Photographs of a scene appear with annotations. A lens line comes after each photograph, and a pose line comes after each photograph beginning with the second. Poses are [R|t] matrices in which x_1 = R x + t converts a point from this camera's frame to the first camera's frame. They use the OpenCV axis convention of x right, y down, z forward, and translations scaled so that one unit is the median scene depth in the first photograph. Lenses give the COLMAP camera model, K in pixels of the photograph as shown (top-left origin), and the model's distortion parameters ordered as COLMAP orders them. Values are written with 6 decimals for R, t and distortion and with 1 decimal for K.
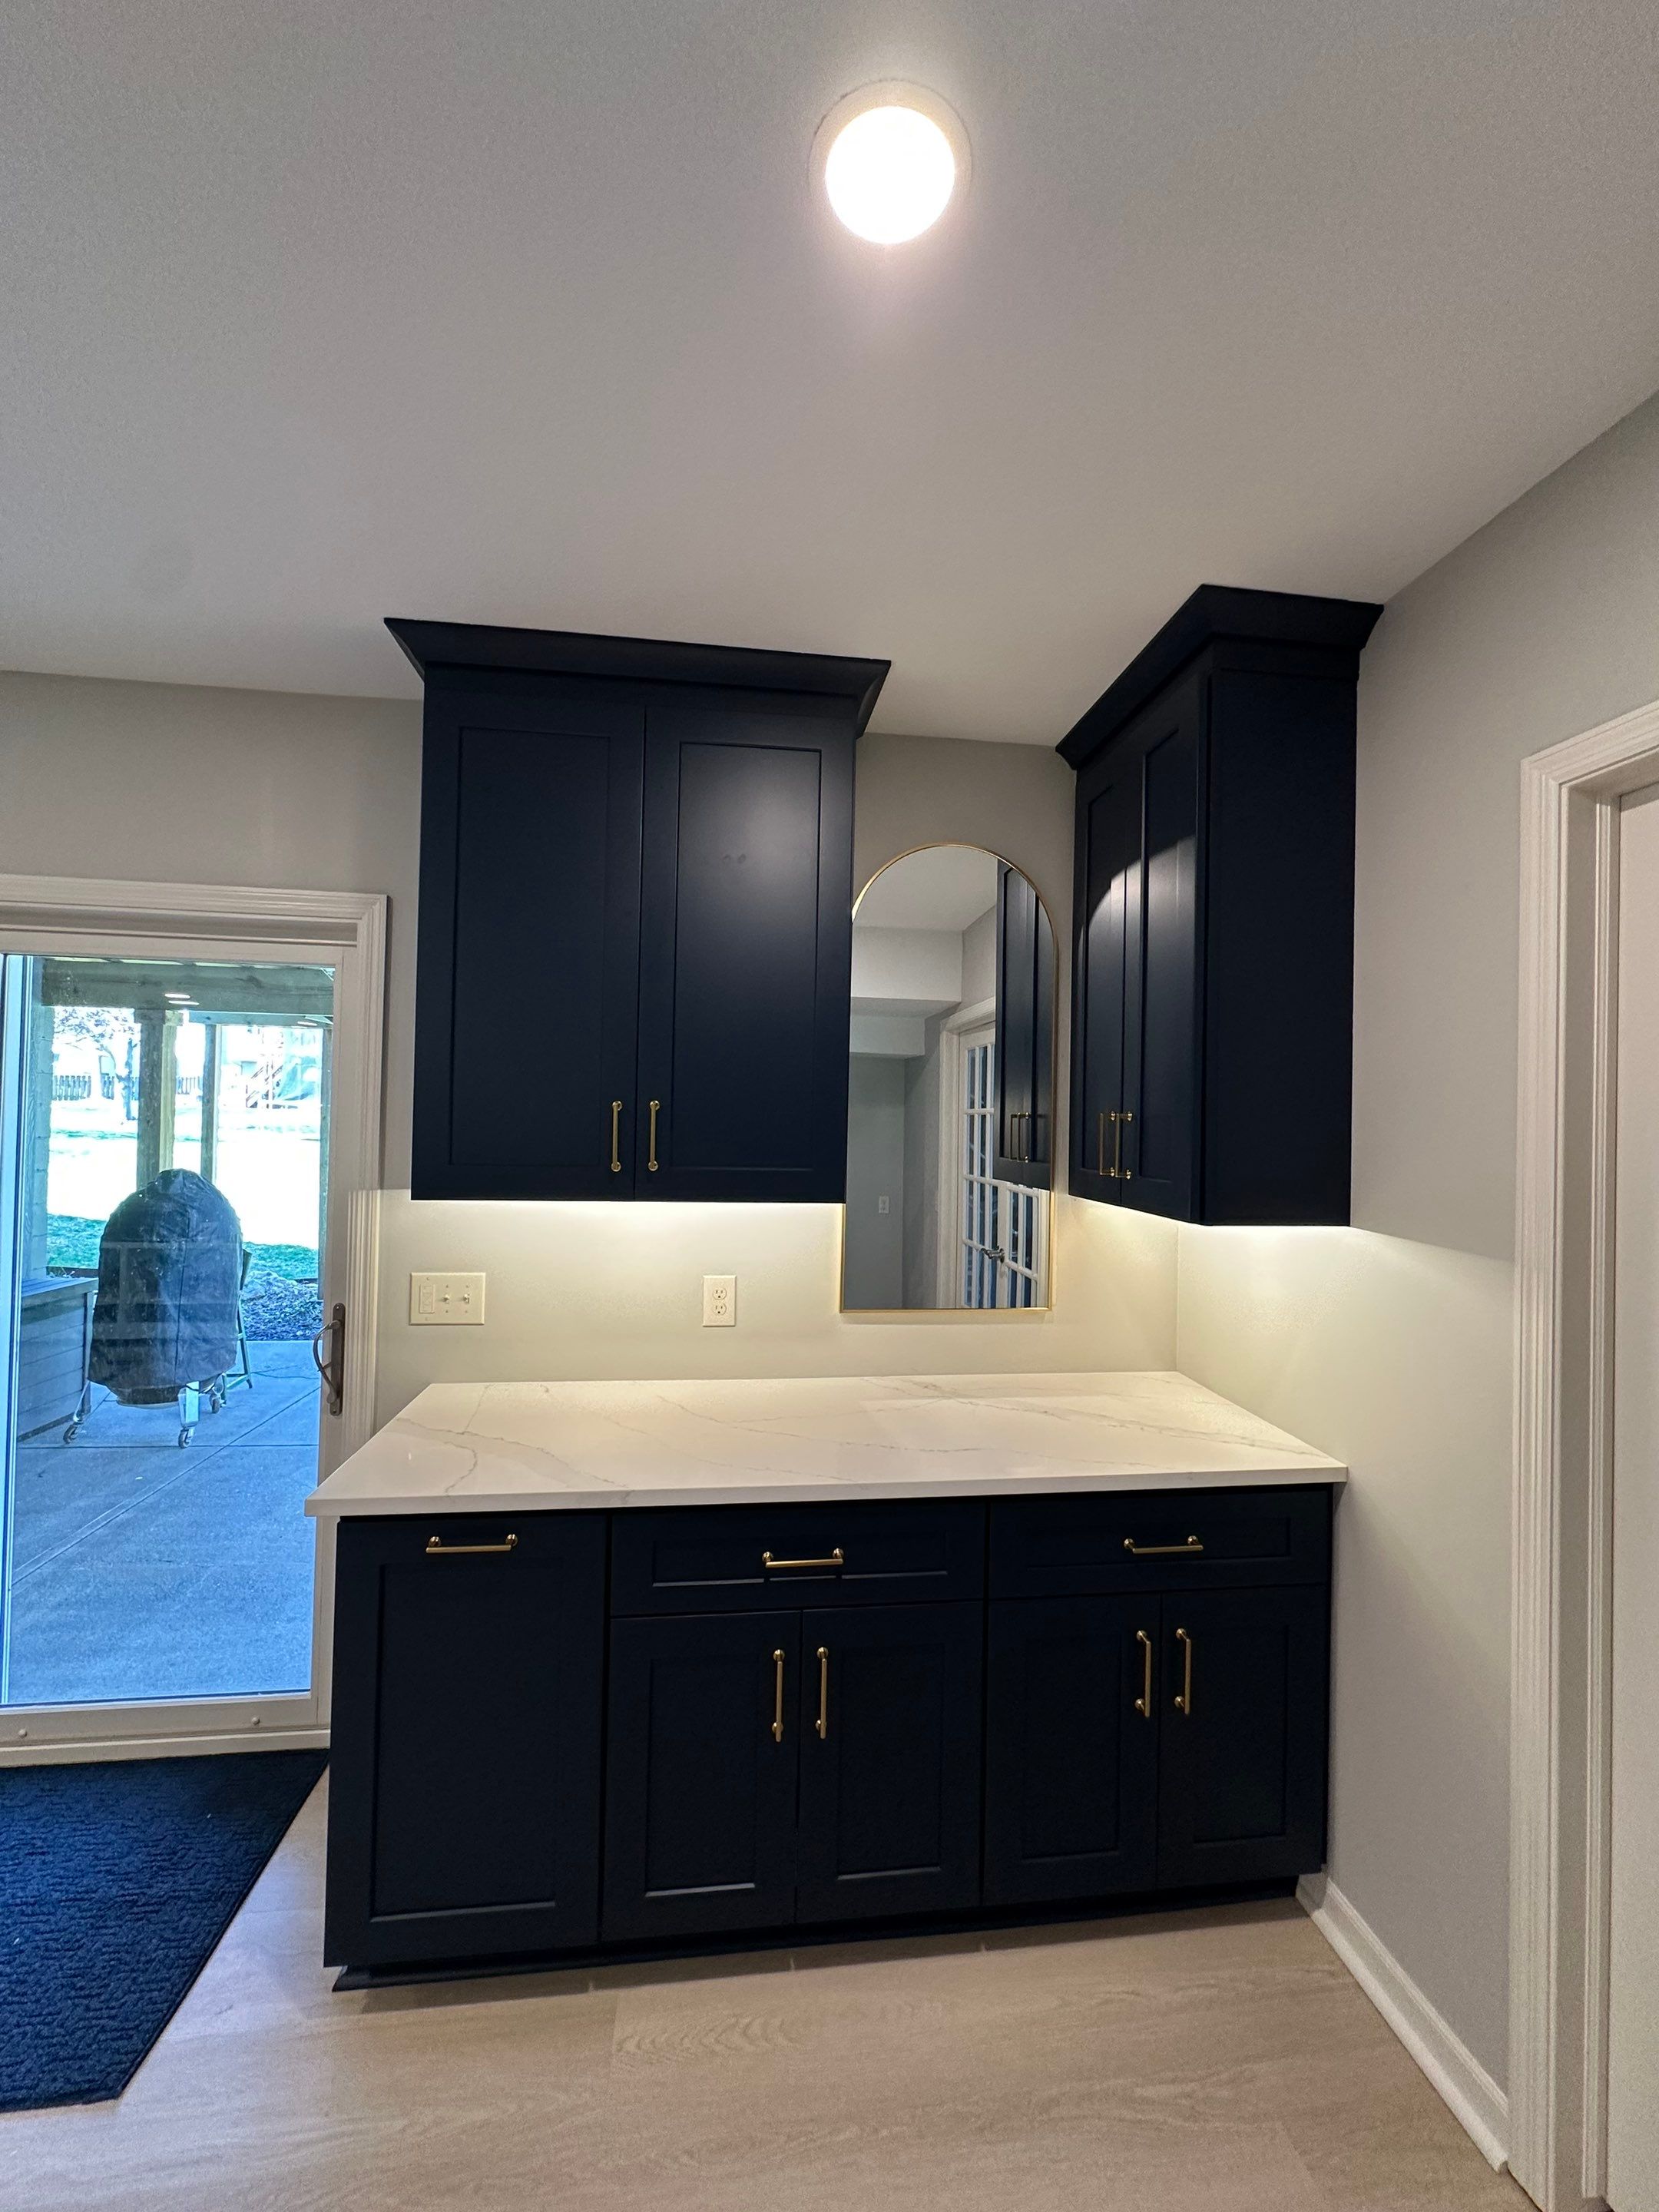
lens RADIAL K [[886.9, 0, 835.9], [0, 886.9, 1110.5], [0, 0, 1]] dist [0.008201, -0.001224]
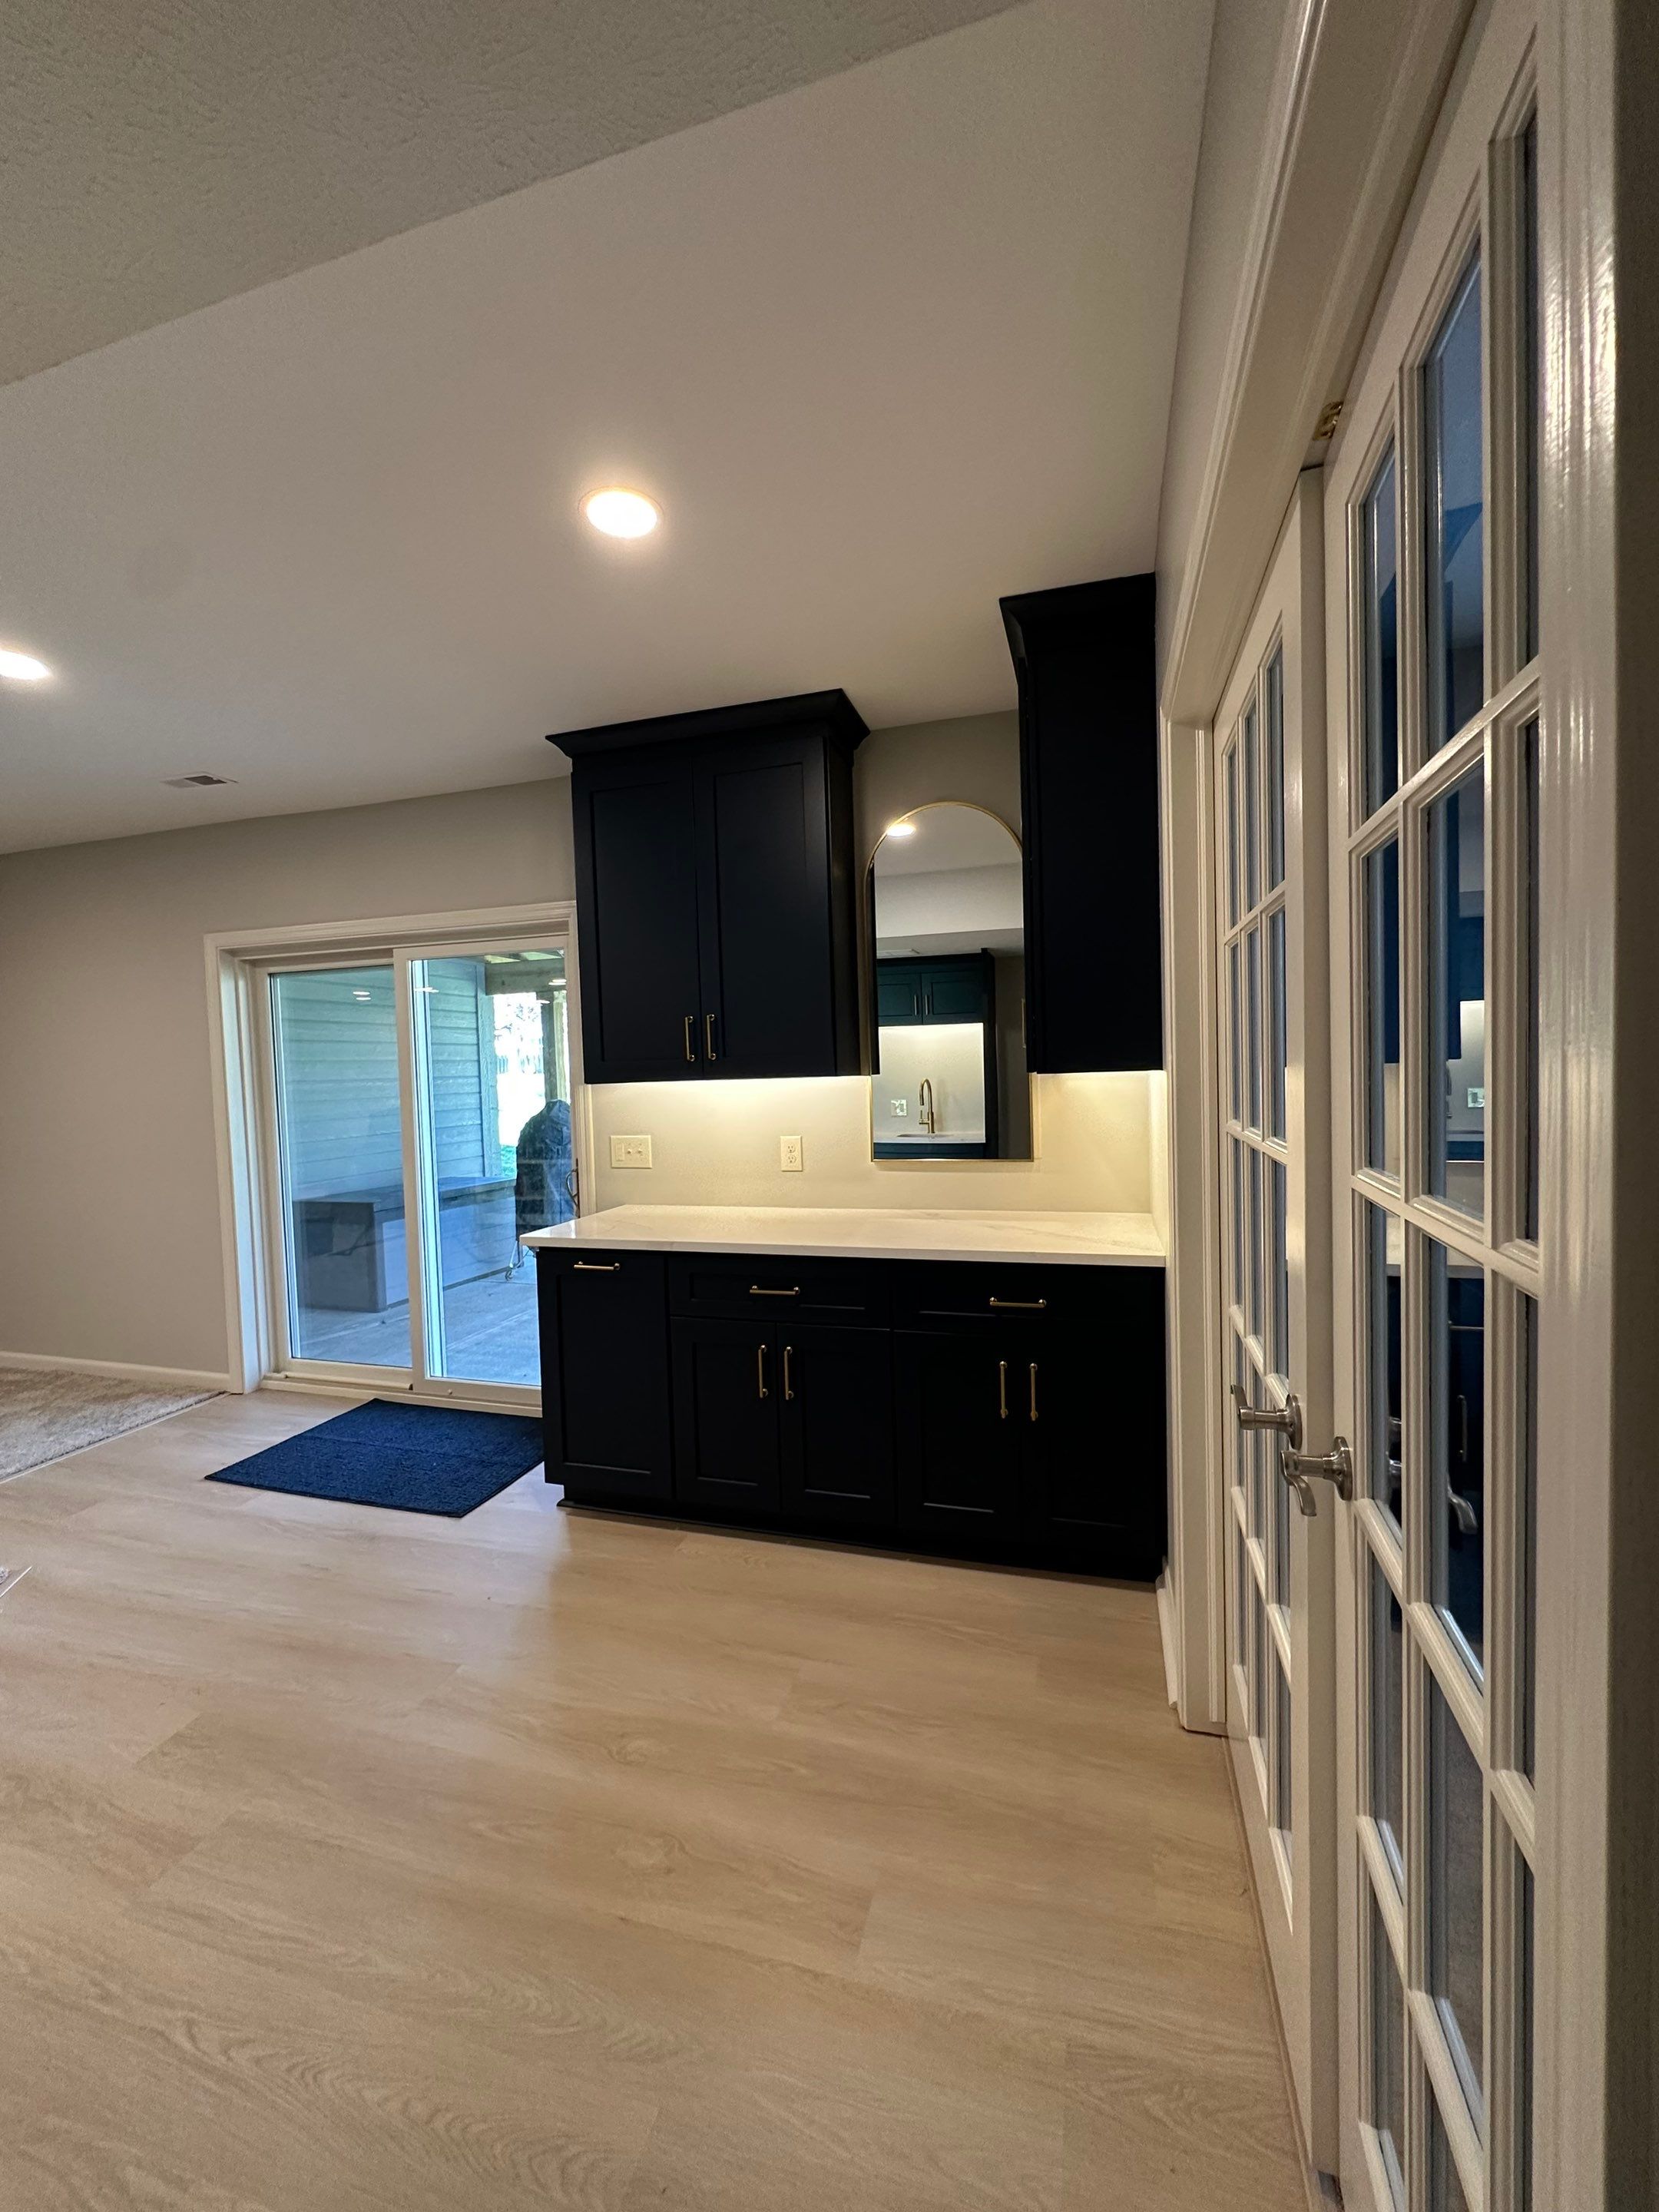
lens RADIAL K [[886.9, 0, 819.2], [0, 886.9, 1104.8], [0, 0, 1]] dist [0.008201, -0.001224]
pose [[0.911111, -0.030720, -0.411015, 0.556888], [0.051362, 0.997908, 0.039271, 0.089571], [0.408948, -0.056891, 0.910782, -0.315683]]
